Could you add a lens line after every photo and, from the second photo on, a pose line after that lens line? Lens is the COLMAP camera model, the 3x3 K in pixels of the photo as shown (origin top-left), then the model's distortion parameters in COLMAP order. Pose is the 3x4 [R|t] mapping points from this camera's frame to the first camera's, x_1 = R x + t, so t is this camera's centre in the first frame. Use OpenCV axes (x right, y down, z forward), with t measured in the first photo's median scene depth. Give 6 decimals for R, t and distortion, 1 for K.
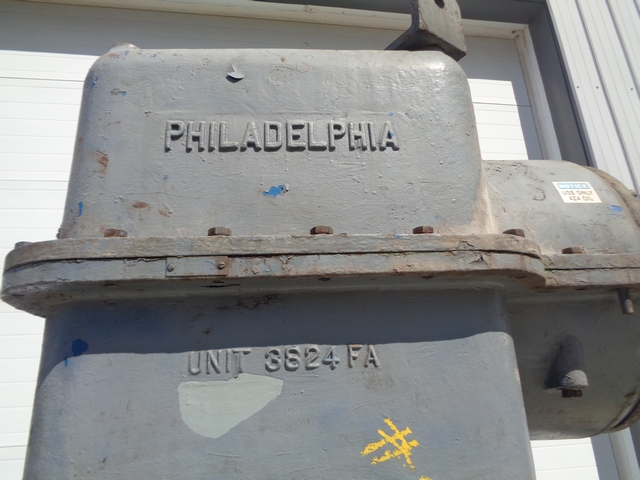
lens RADIAL K [[476.5, 0, 320.0], [0, 476.5, 240.0], [0, 0, 1]] dist [-0.007424, 0.001615]
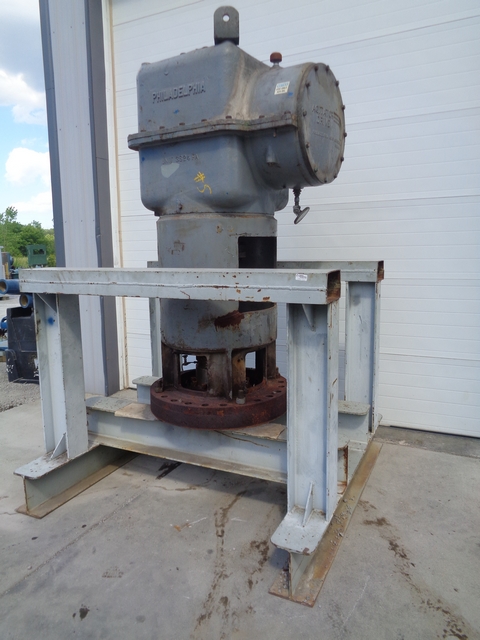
lens RADIAL K [[476.5, 0, 240.0], [0, 476.5, 320.0], [0, 0, 1]] dist [-0.007424, 0.001615]
pose [[0.812617, 0.123187, -0.569630, 2.709256], [0.171273, 0.883767, 0.435455, -0.207653], [0.557062, -0.451421, 0.697066, -2.087180]]
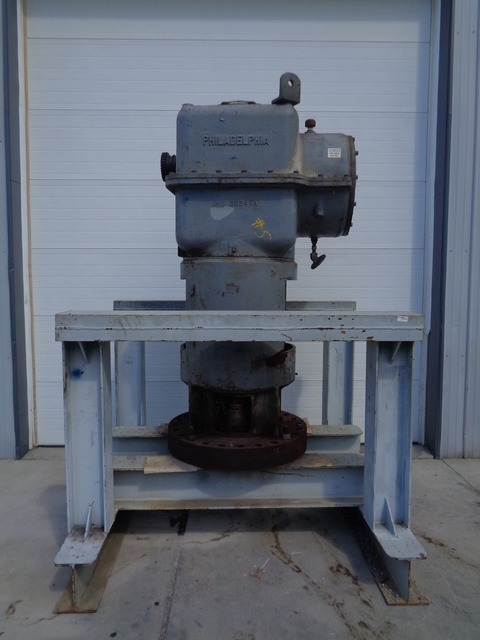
lens RADIAL K [[476.5, 0, 240.0], [0, 476.5, 320.0], [0, 0, 1]] dist [-0.007424, 0.001615]
pose [[0.989583, 0.062135, -0.129865, 0.547810], [-0.002341, 0.908890, 0.417029, -0.532863], [0.143945, -0.412381, 0.899568, -3.009552]]
